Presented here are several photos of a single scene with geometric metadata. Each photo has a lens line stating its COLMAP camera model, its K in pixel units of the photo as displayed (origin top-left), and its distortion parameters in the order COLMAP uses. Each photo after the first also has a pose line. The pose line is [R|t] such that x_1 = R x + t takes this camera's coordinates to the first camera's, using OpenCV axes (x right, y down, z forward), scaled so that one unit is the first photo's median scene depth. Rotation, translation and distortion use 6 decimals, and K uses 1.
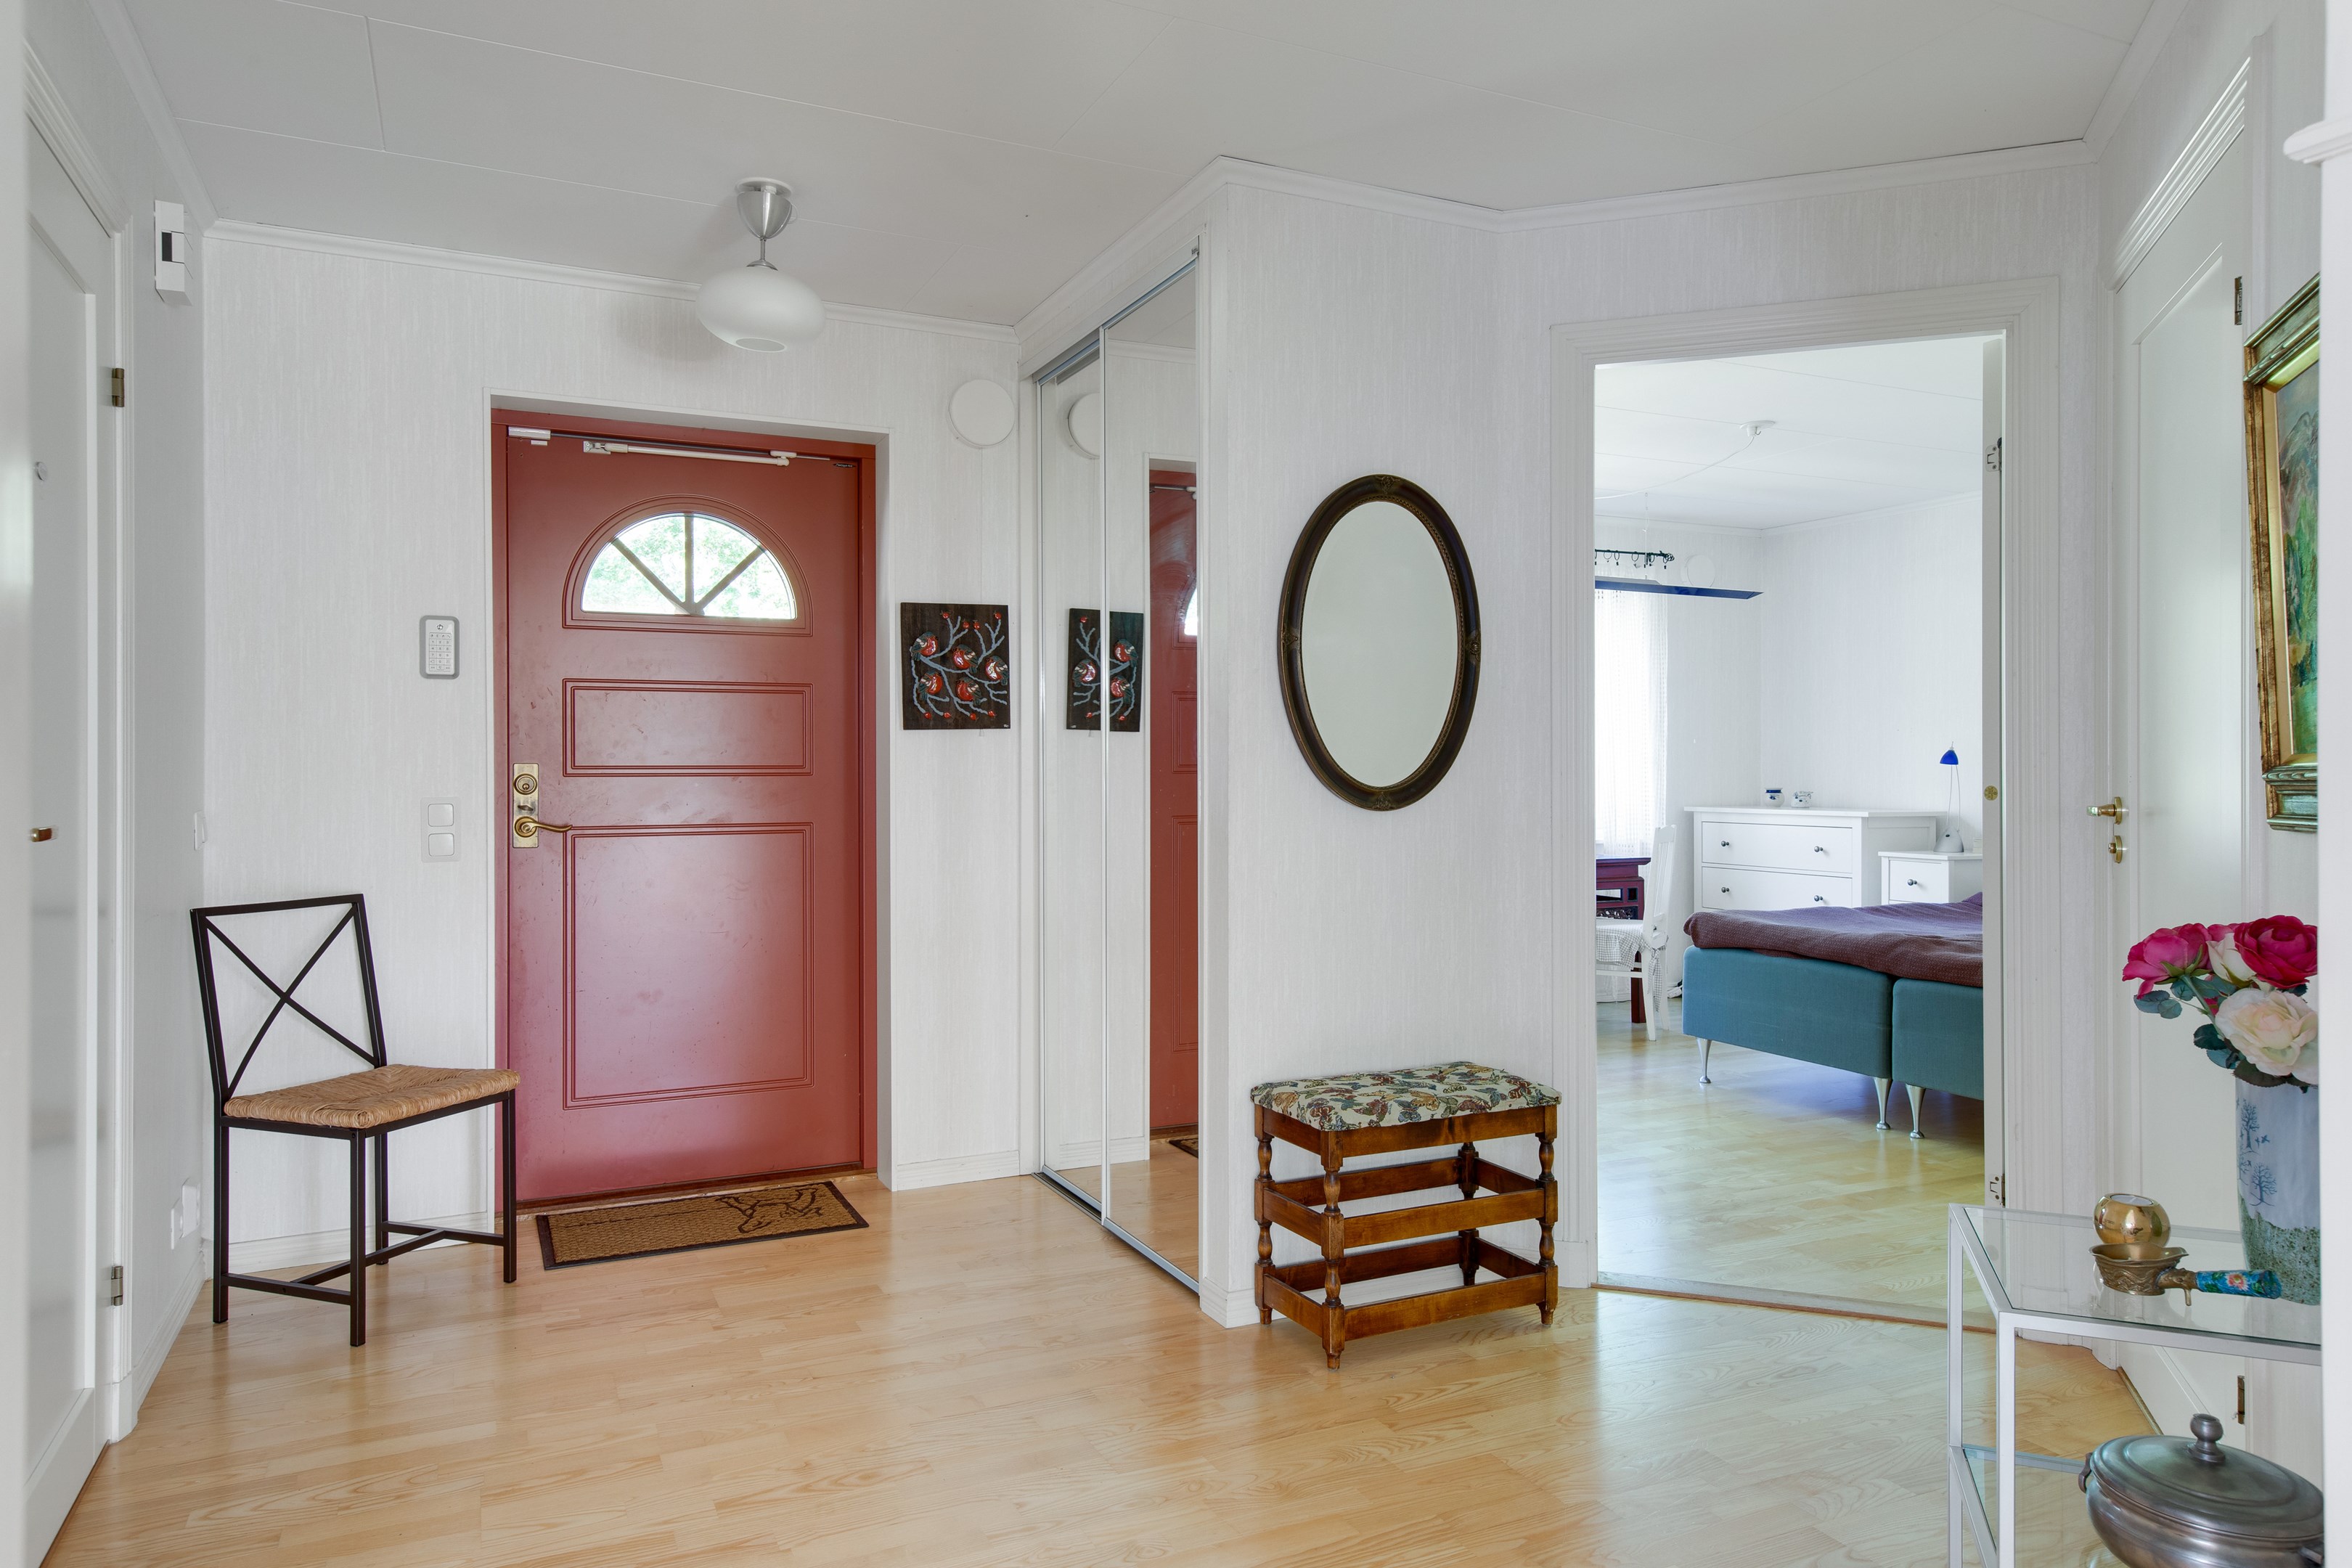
lens RADIAL K [[1497.5, 0, 1173.9], [0, 1497.5, 774.1], [0, 0, 1]] dist [0.035171, 0.000266]
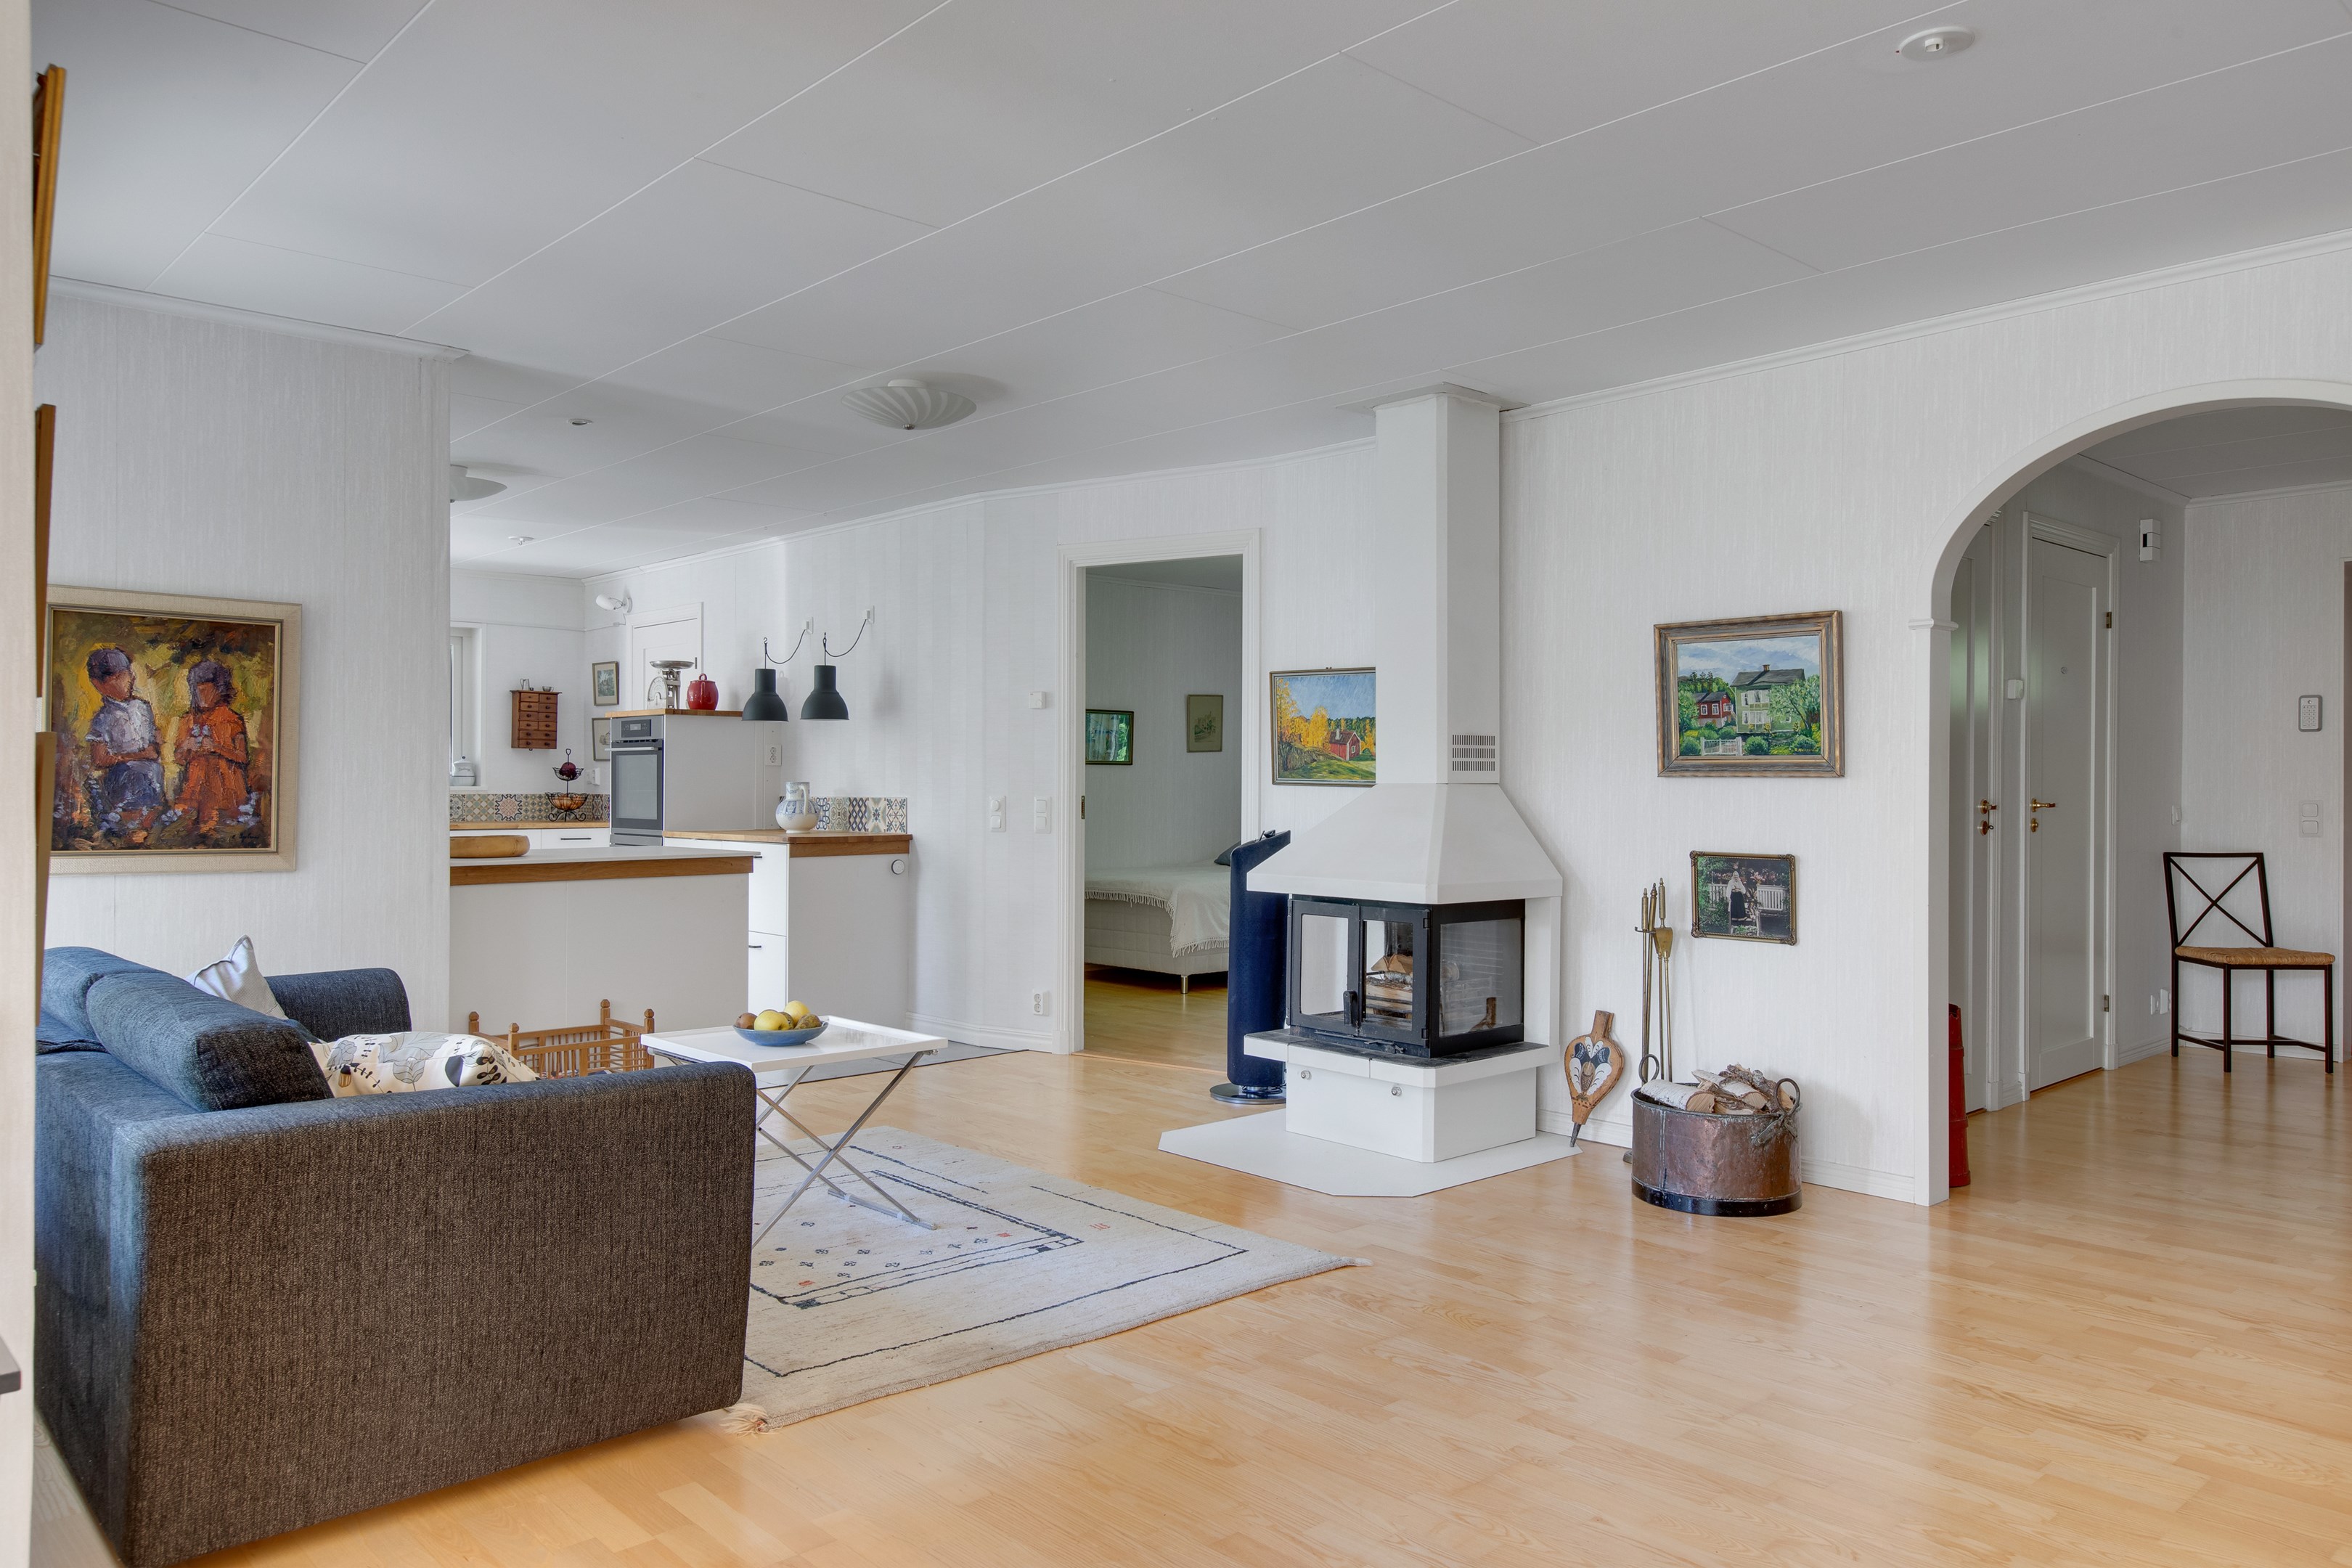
lens RADIAL K [[1567.6, 0, 1185.8], [0, 1567.6, 795.9], [0, 0, 1]] dist [0.023278, -0.005934]
pose [[0.292707, 0.008106, -0.956168, 0.988385], [-0.003944, 0.999966, 0.007269, 0.003423], [0.956194, 0.001644, 0.292729, -0.866164]]
